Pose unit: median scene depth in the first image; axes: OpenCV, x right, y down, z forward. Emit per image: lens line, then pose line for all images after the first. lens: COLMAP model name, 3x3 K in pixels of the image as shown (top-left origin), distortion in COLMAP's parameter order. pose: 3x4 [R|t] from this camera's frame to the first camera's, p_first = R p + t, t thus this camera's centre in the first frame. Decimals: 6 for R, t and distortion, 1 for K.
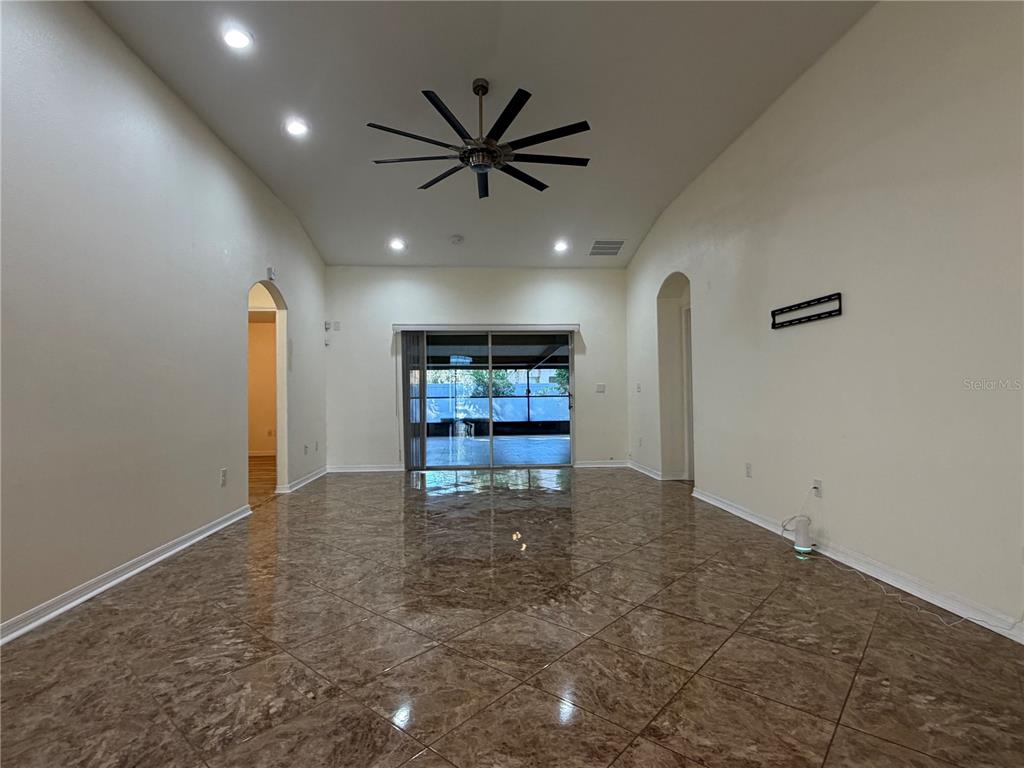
lens RADIAL K [[508.2, 0, 512.2], [0, 508.2, 388.0], [0, 0, 1]] dist [-0.003614, -0.000176]
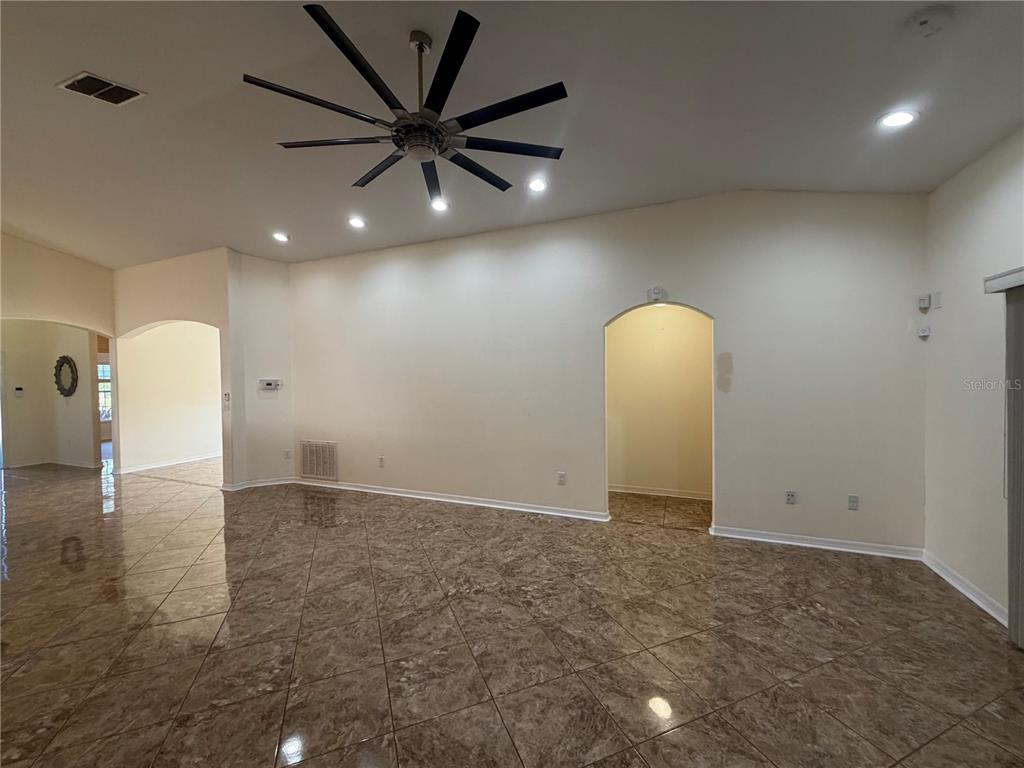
lens RADIAL K [[412.5, 0, 510.0], [0, 412.5, 383.8], [0, 0, 1]] dist [-0.001534, -0.000094]
pose [[-0.454553, 0.034329, -0.890058, 0.601227], [0.027137, 0.999327, 0.024685, -0.139176], [0.890306, -0.012933, -0.455178, 1.899315]]
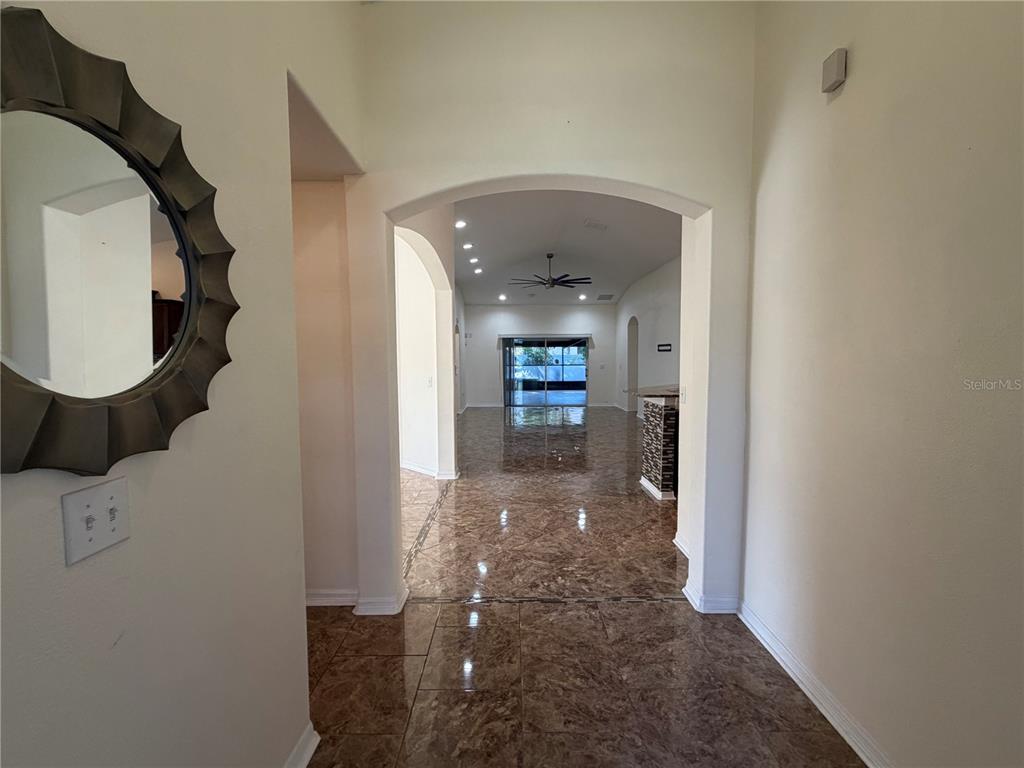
lens RADIAL K [[443.7, 0, 513.4], [0, 443.7, 380.7], [0, 0, 1]] dist [0.001450, -0.000020]
pose [[0.997545, 0.008403, -0.069517, -0.047675], [-0.003514, 0.997530, 0.070152, -0.062930], [0.069935, -0.069736, 0.995111, -0.729068]]
